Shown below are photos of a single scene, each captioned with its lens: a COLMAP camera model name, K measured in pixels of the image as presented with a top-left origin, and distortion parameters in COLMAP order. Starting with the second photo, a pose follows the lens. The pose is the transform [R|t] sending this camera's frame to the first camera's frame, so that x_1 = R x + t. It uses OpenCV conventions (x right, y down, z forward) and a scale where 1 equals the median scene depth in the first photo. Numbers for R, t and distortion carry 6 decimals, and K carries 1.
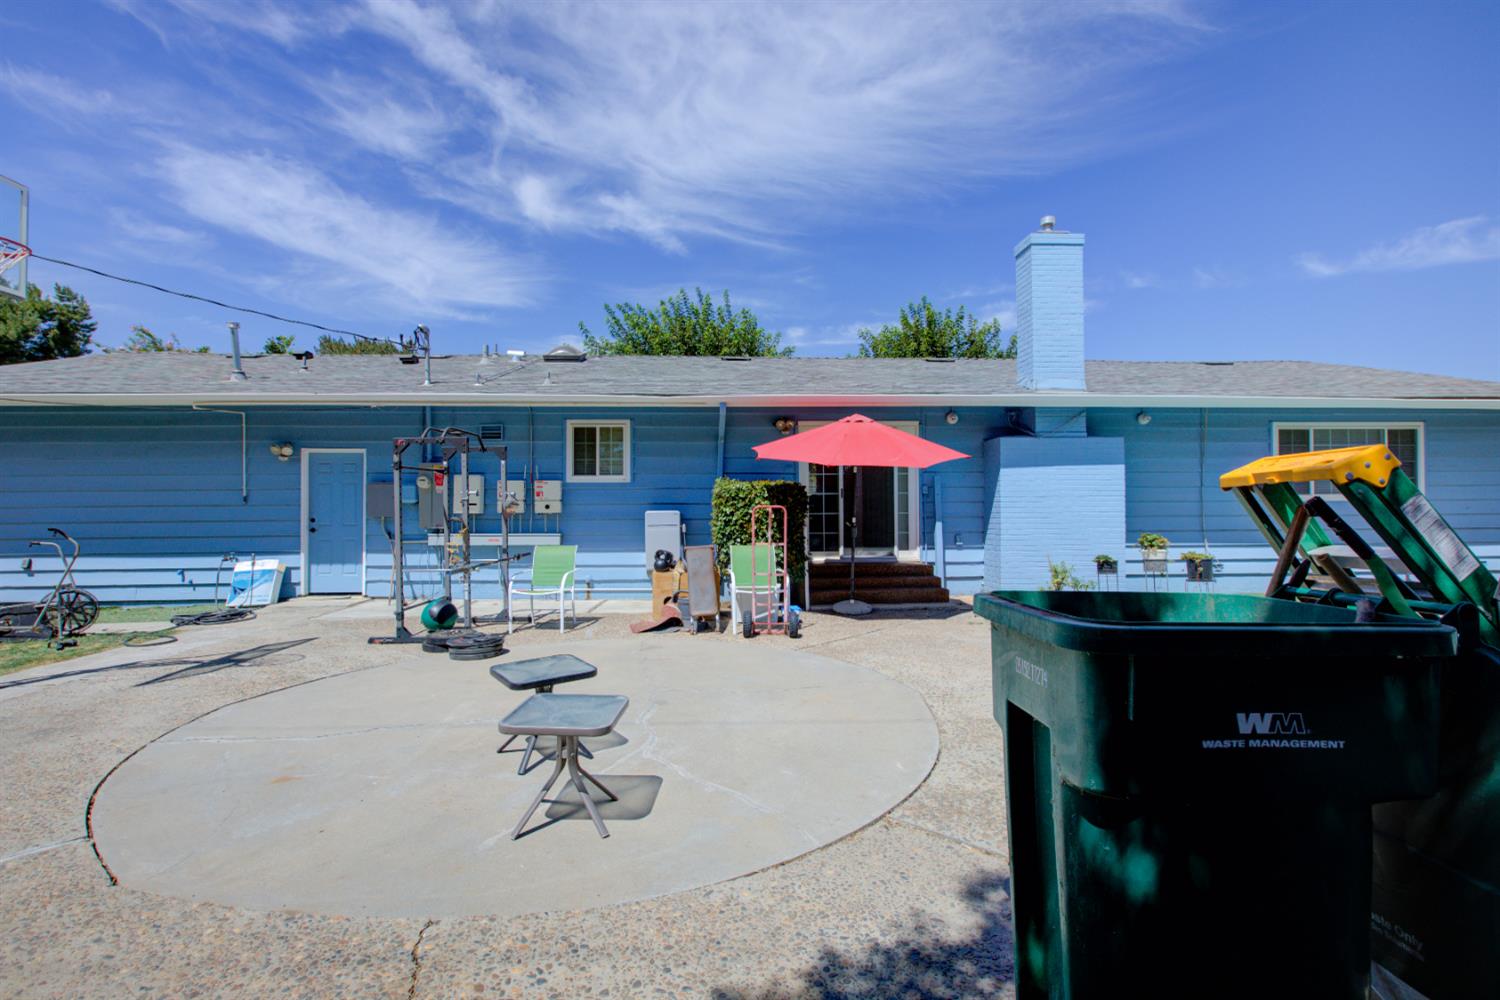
lens RADIAL K [[695.1, 0, 758.7], [0, 695.1, 524.8], [0, 0, 1]] dist [-0.007629, 0.003566]
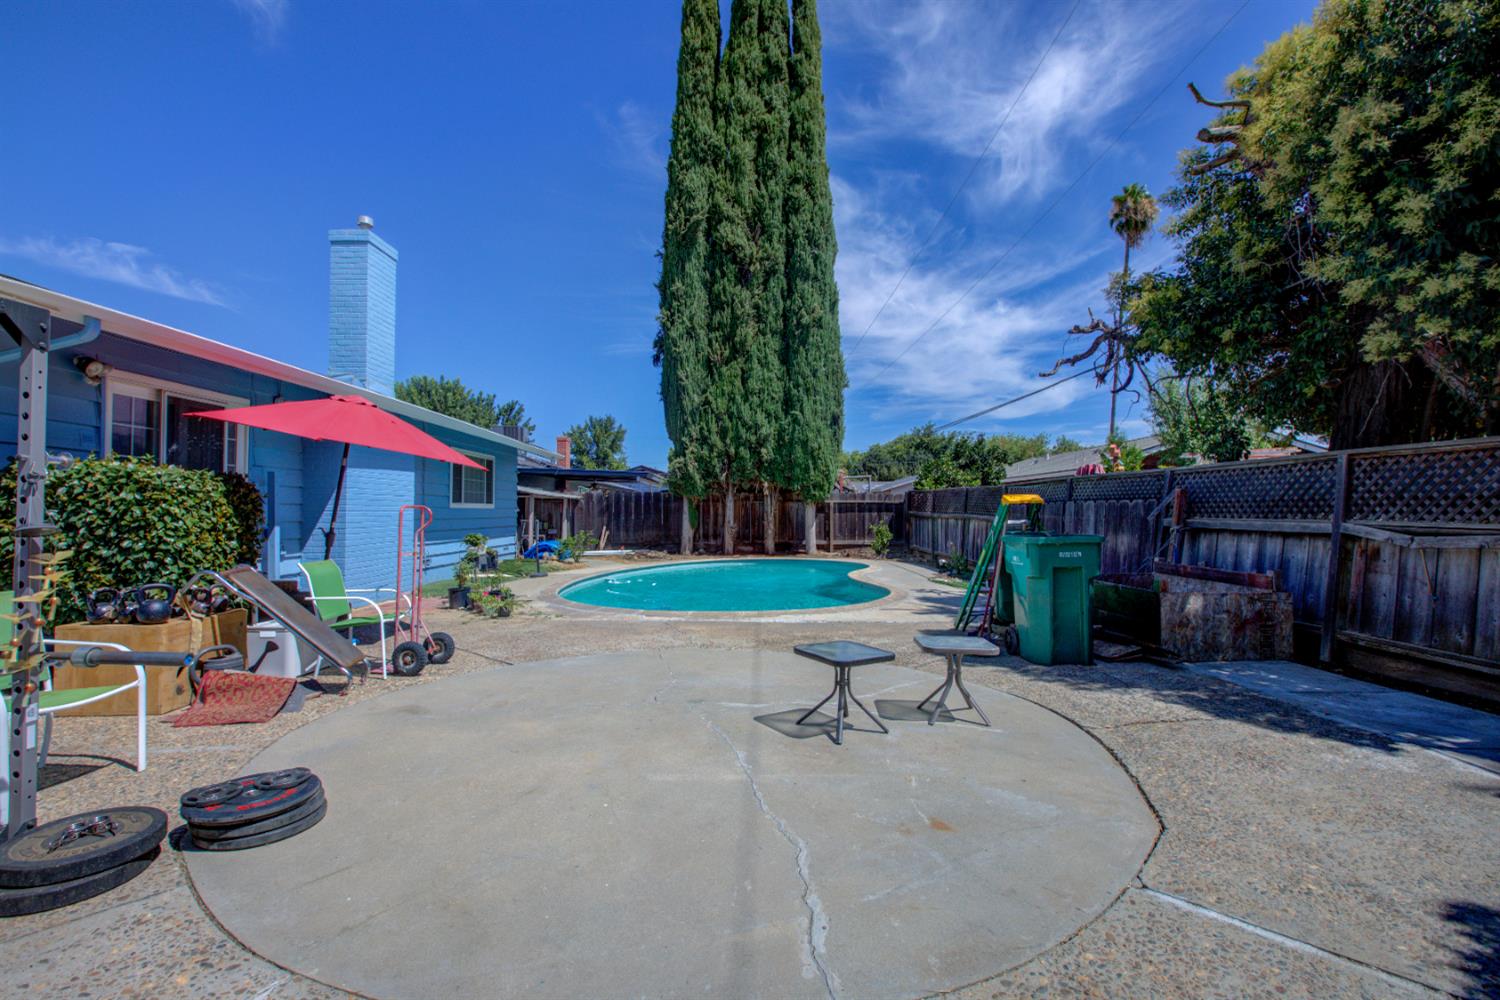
lens RADIAL K [[695.1, 0, 754.0], [0, 695.1, 495.5], [0, 0, 1]] dist [-0.007629, 0.003566]
pose [[0.042856, 0.033935, 0.998505, -0.542580], [0.017766, 0.999239, -0.034723, -0.002262], [-0.998923, 0.019228, 0.042221, 0.414153]]
